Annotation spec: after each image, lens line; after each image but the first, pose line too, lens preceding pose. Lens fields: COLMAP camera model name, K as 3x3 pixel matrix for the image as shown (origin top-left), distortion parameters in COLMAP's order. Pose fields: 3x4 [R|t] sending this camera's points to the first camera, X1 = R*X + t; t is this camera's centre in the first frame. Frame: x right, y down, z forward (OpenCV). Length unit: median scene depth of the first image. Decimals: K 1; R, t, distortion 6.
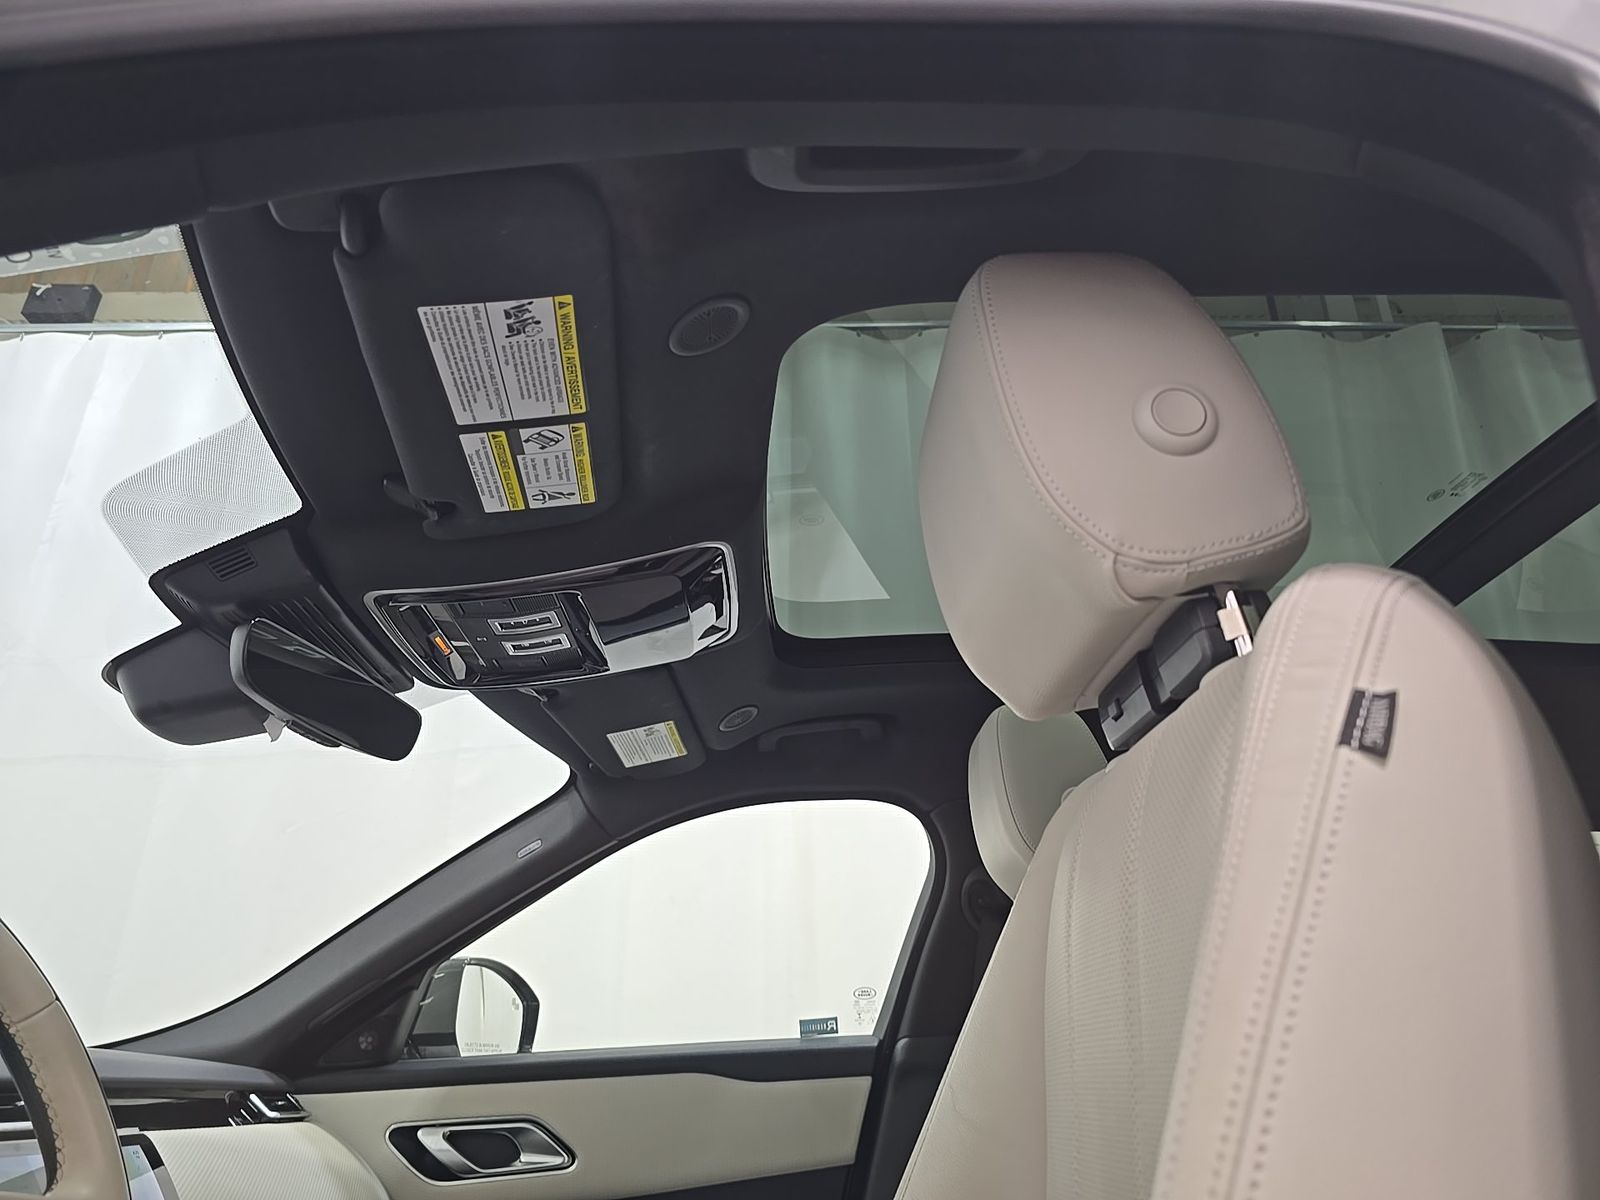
lens RADIAL K [[1085.6, 0, 814.1], [0, 1085.6, 593.2], [0, 0, 1]] dist [0.018851, -0.015618]
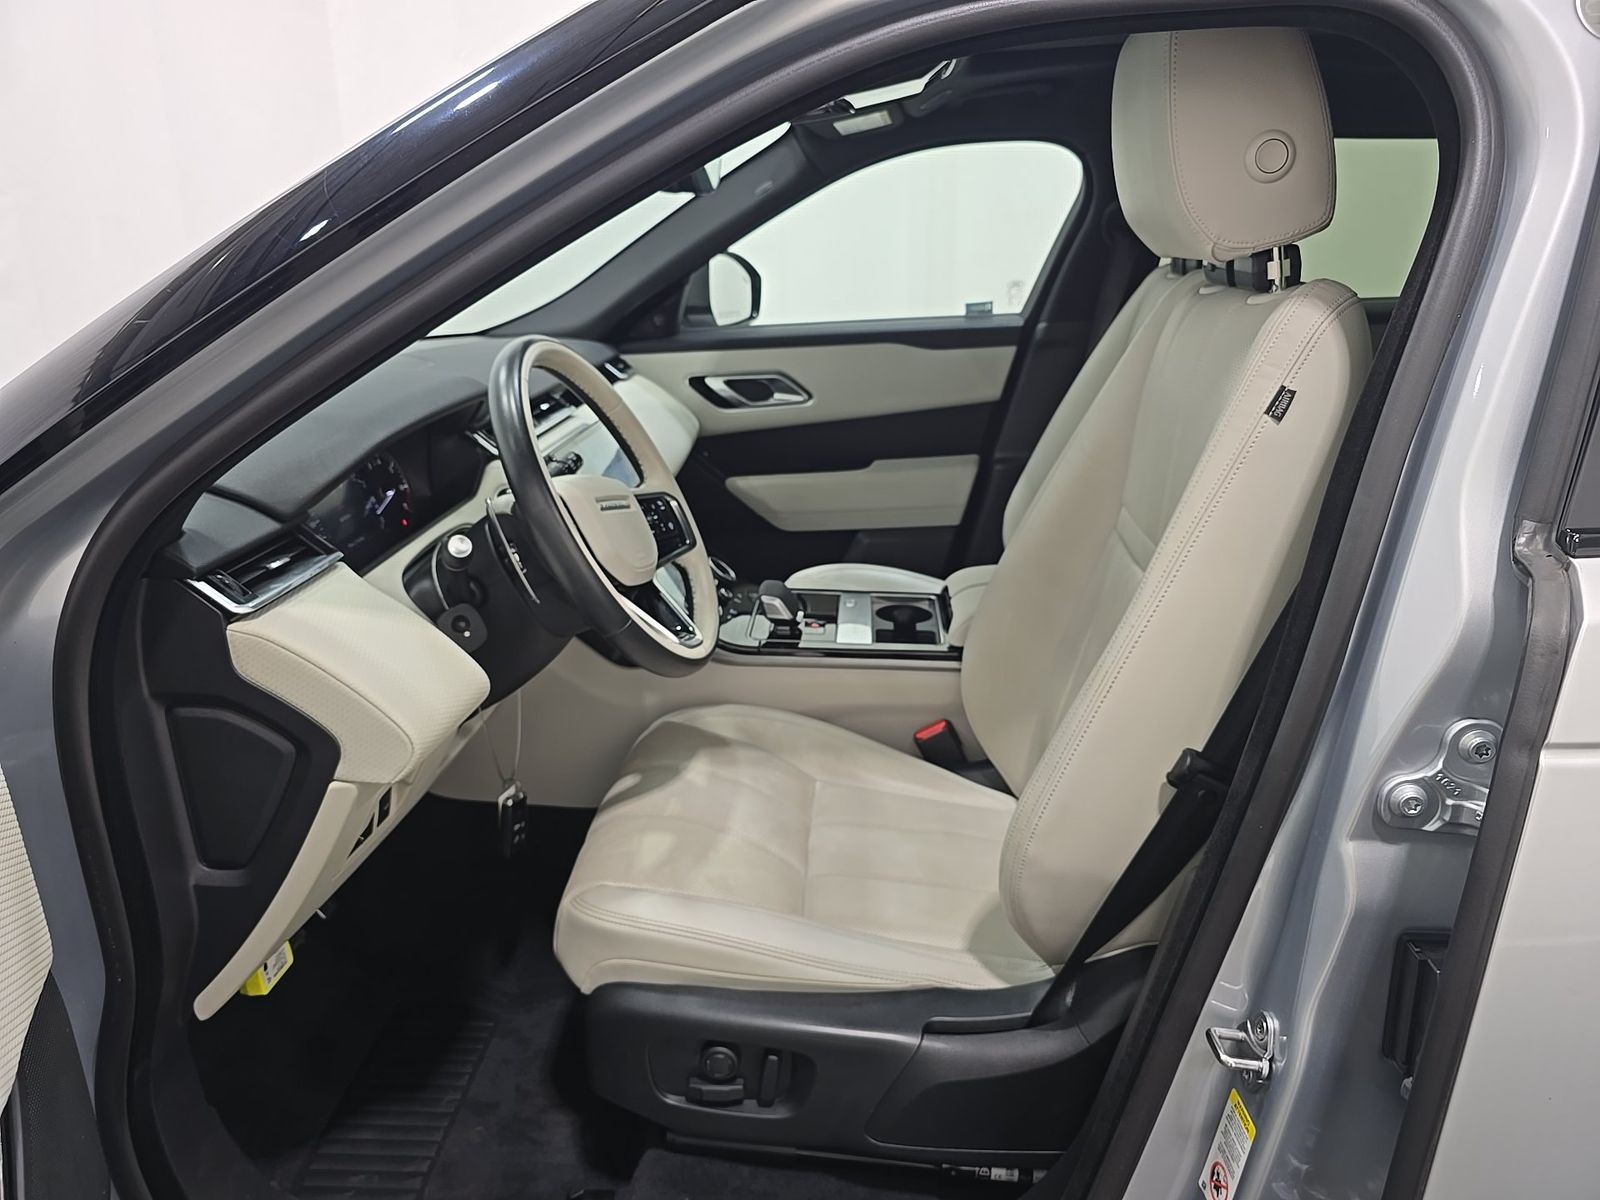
lens RADIAL K [[1085.6, 0, 796.7], [0, 1085.6, 595.6], [0, 0, 1]] dist [0.018851, -0.015618]
pose [[0.993436, 0.037461, -0.108085, -0.066777], [0.045547, 0.737197, 0.674141, -0.280979], [0.104934, -0.674638, 0.730652, -0.269628]]
